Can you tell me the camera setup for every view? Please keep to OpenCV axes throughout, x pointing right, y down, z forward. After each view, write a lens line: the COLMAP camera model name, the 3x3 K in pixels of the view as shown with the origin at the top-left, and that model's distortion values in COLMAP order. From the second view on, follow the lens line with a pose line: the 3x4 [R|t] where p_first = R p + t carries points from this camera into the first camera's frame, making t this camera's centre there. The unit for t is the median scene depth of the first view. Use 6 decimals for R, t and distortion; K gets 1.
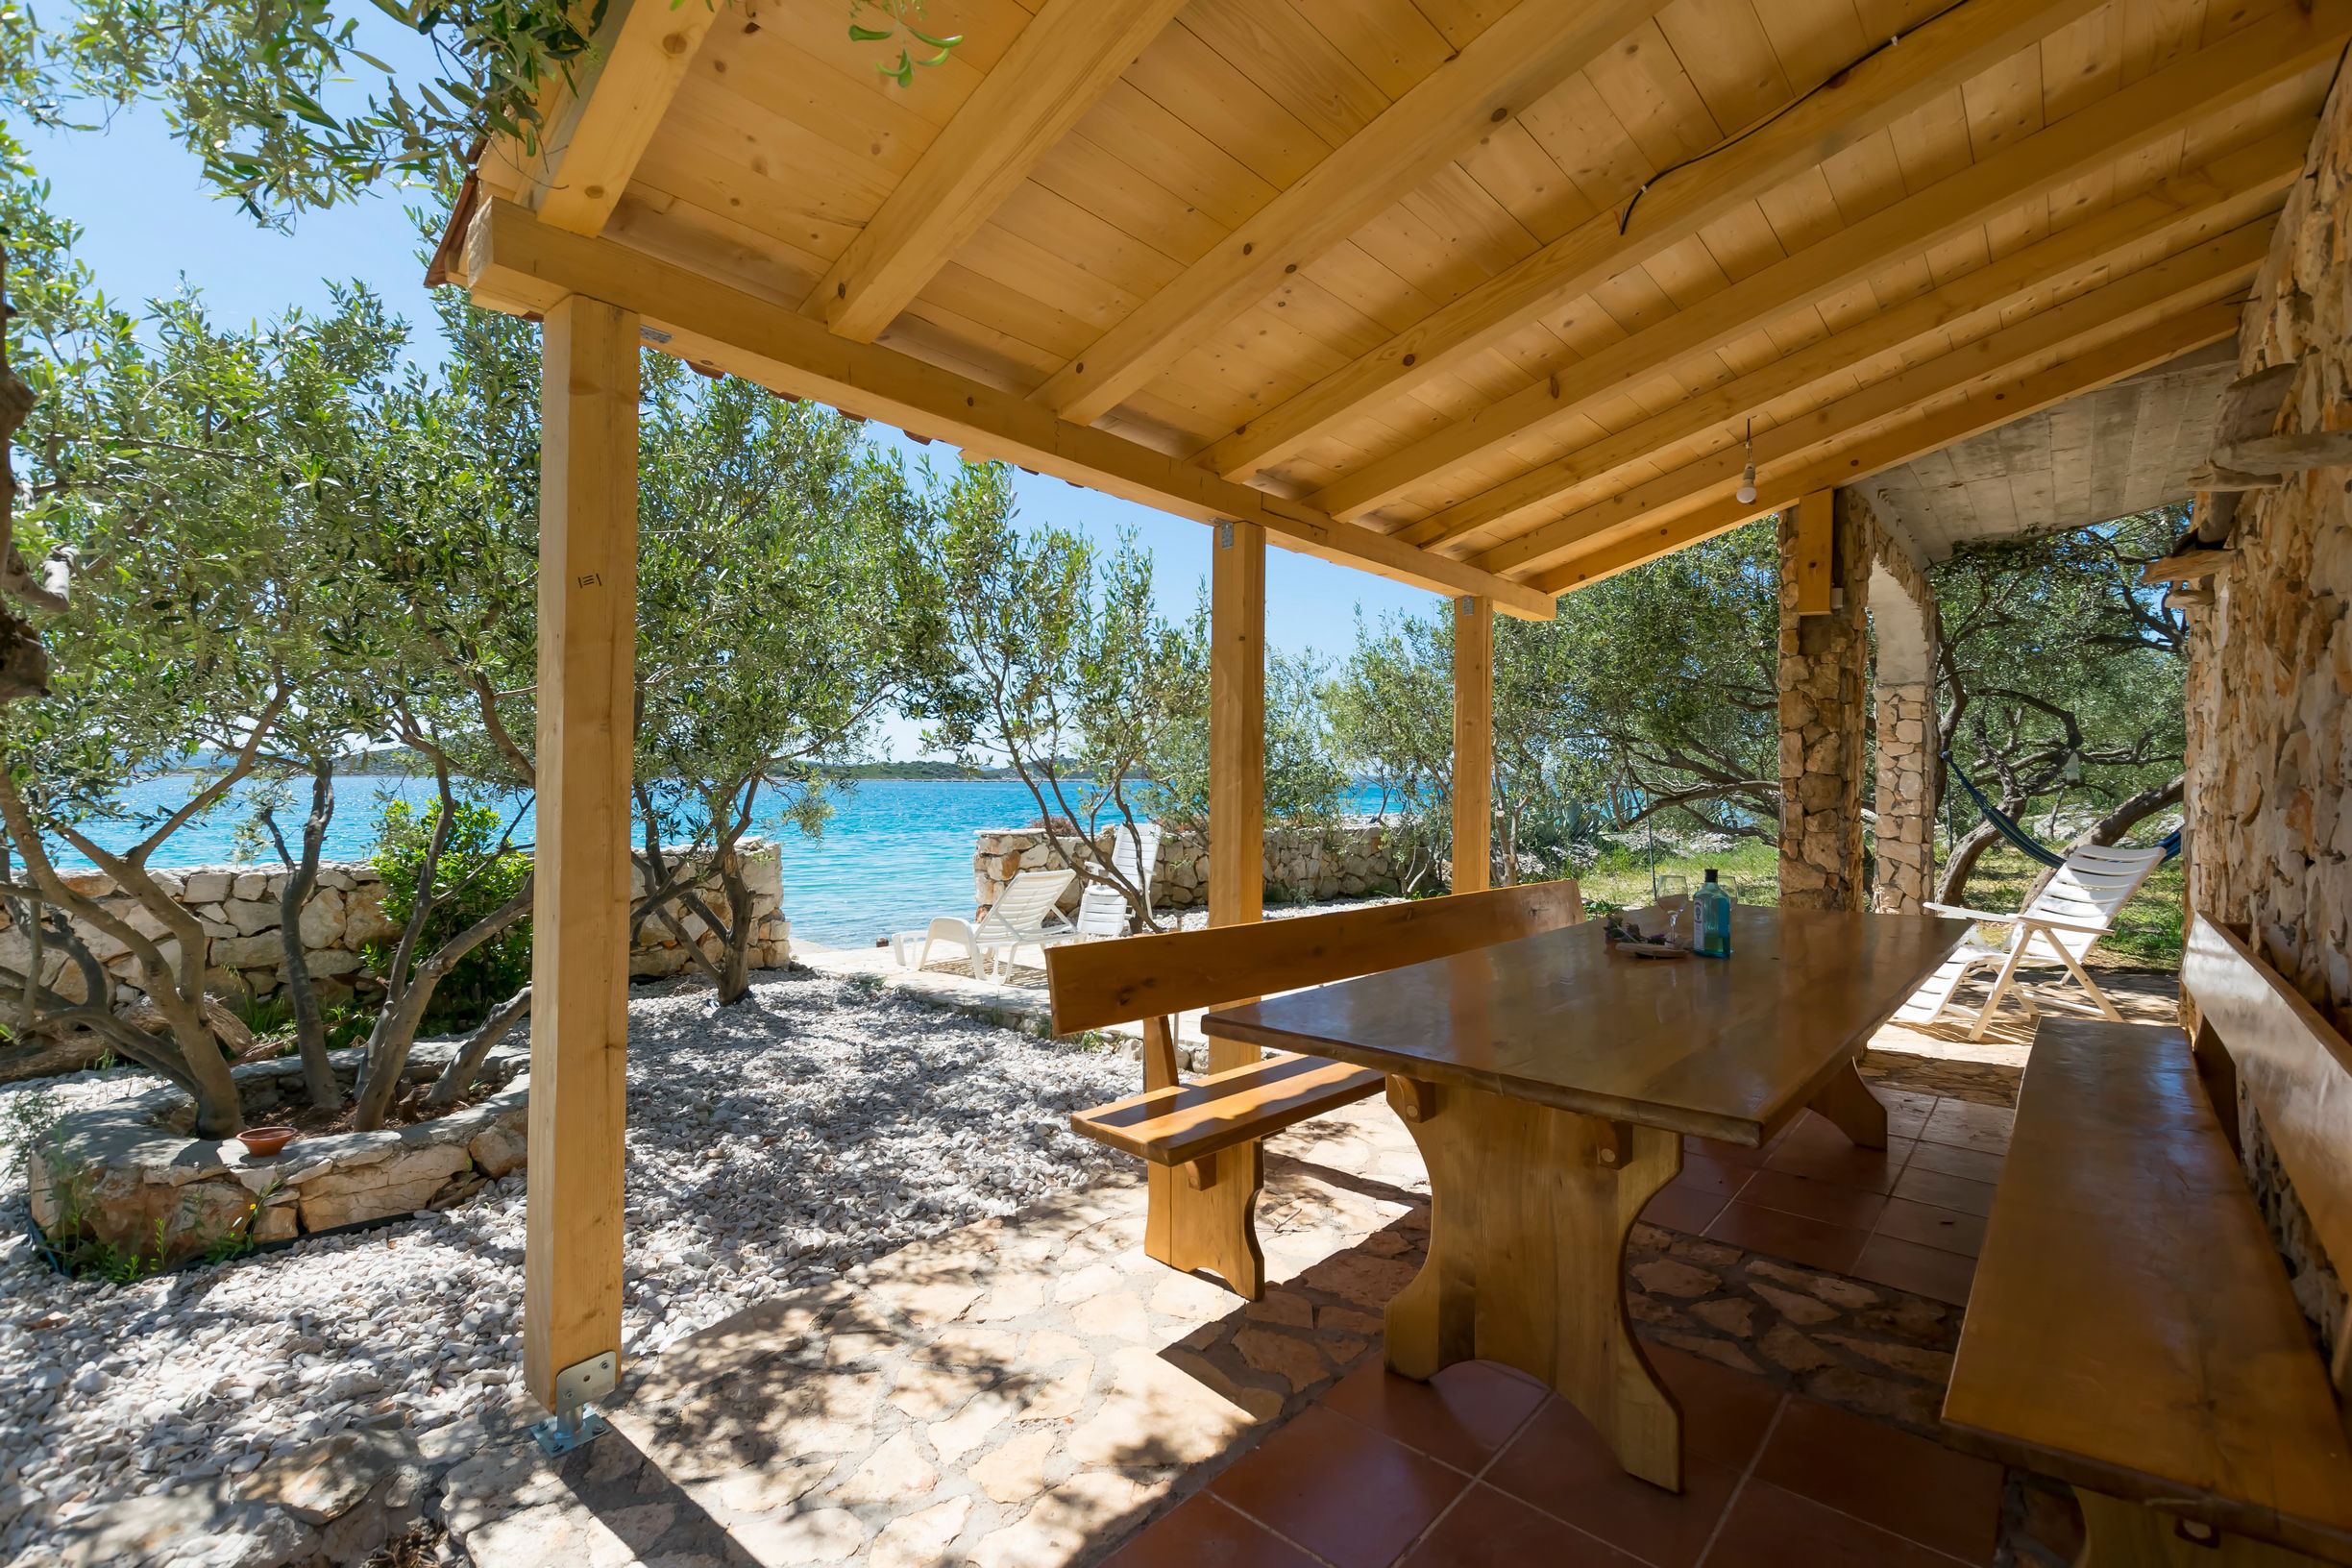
lens RADIAL K [[1000.8, 0, 1176.0], [0, 1000.8, 784.0], [0, 0, 1]] dist [0.001603, -0.000103]
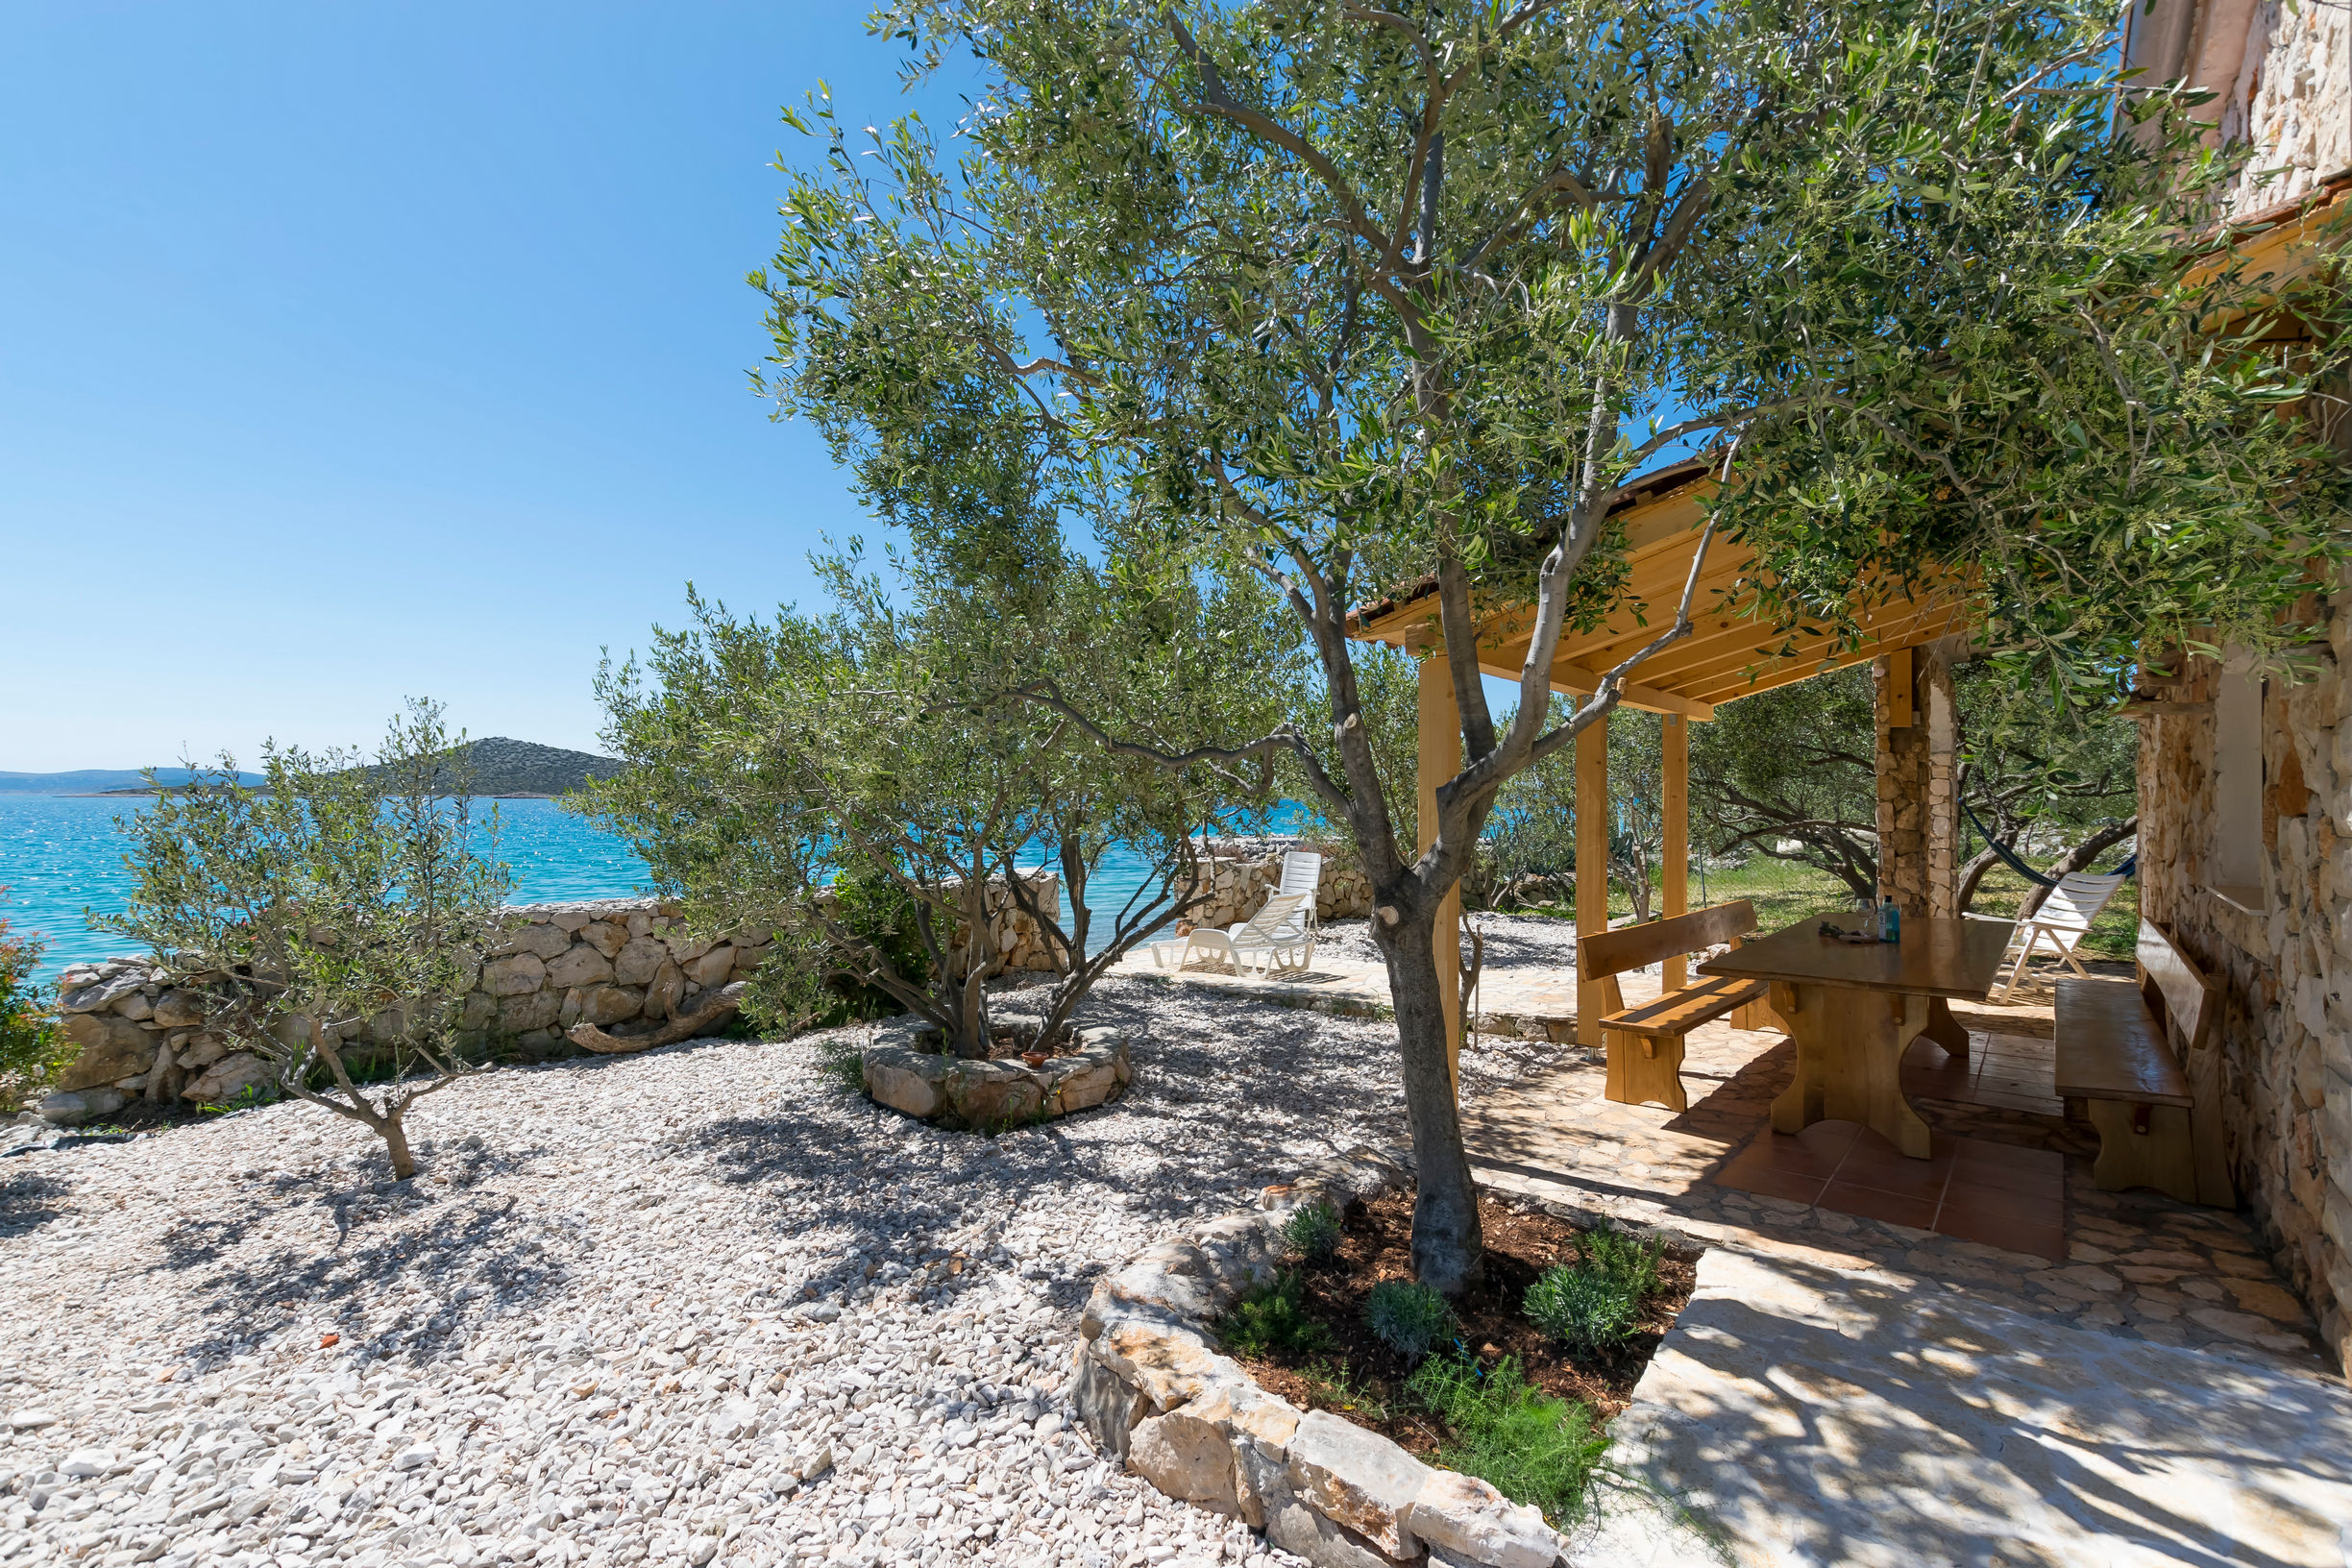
lens RADIAL K [[1000.8, 0, 1176.0], [0, 1000.8, 784.0], [0, 0, 1]] dist [0.001603, -0.000103]
pose [[0.999766, -0.003924, 0.021287, -0.340053], [0.004230, 0.999888, -0.014355, -0.041658], [-0.021228, 0.014442, 0.999670, -0.345394]]
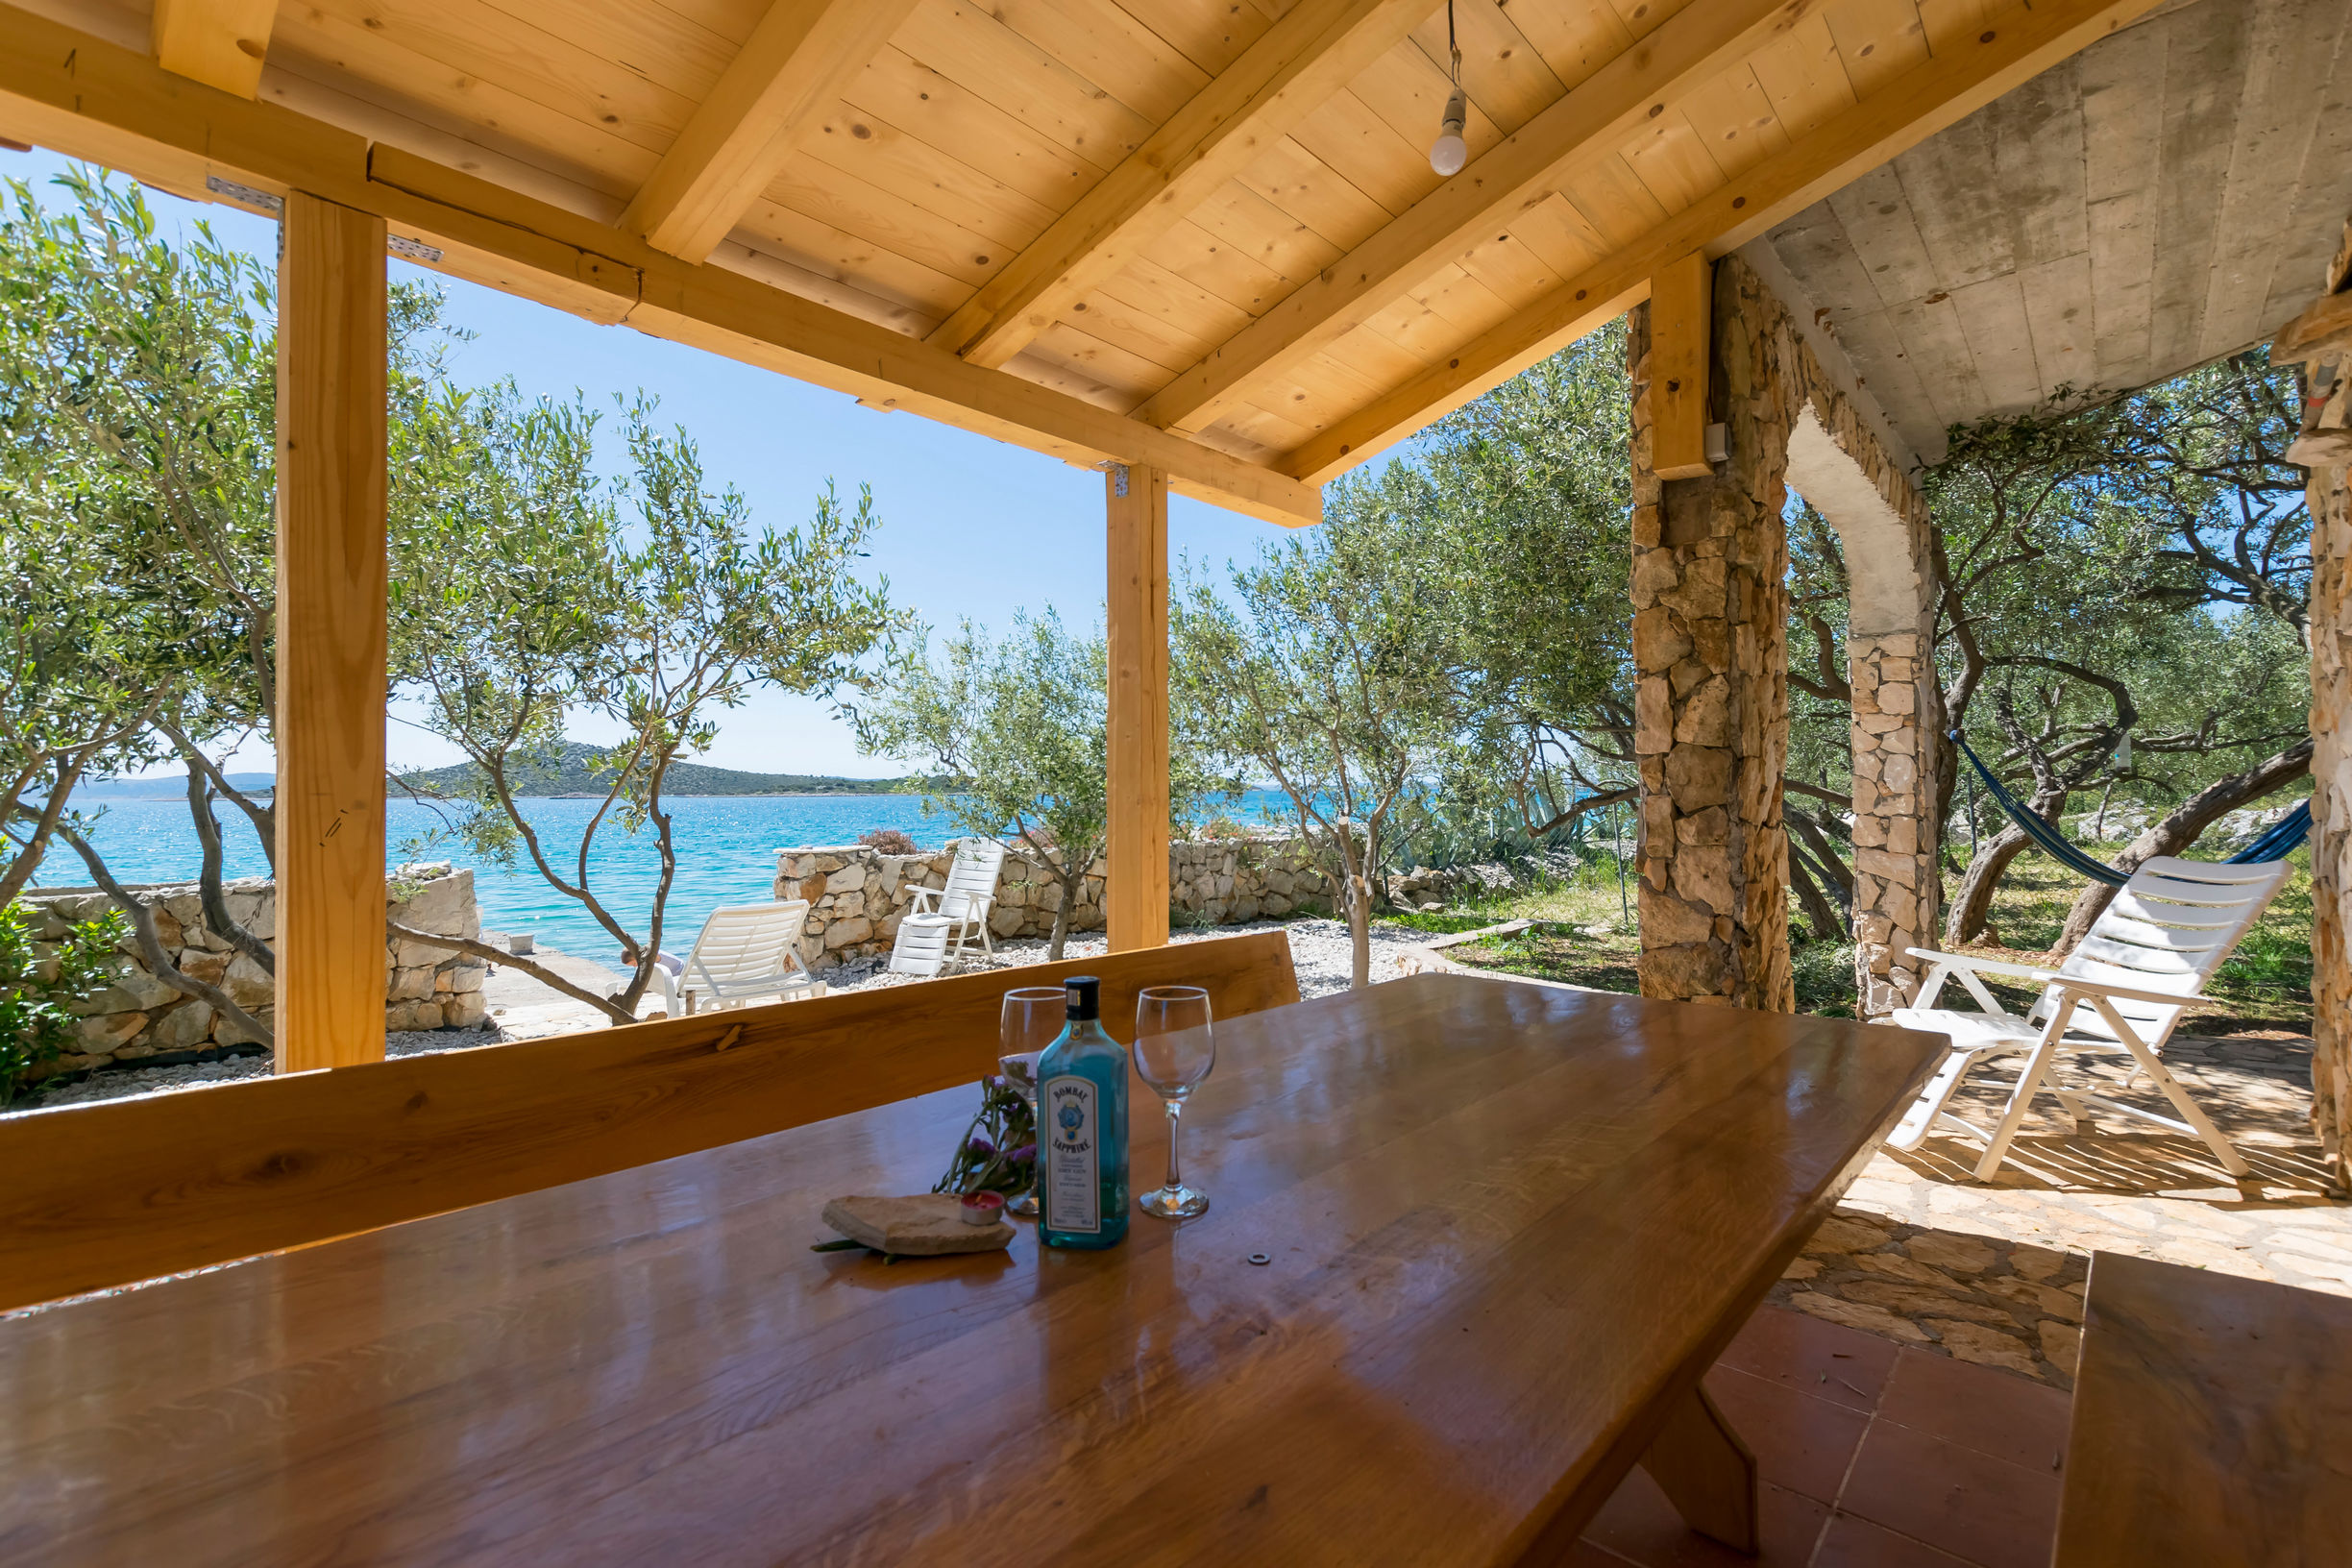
lens RADIAL K [[995.8, 0, 1176.0], [0, 995.8, 784.0], [0, 0, 1]] dist [-0.000119, 0.000268]
pose [[0.999510, -0.014473, -0.027746, 0.231852], [0.014177, 0.999841, -0.010855, 0.009256], [0.027898, 0.010456, 0.999556, 0.268394]]
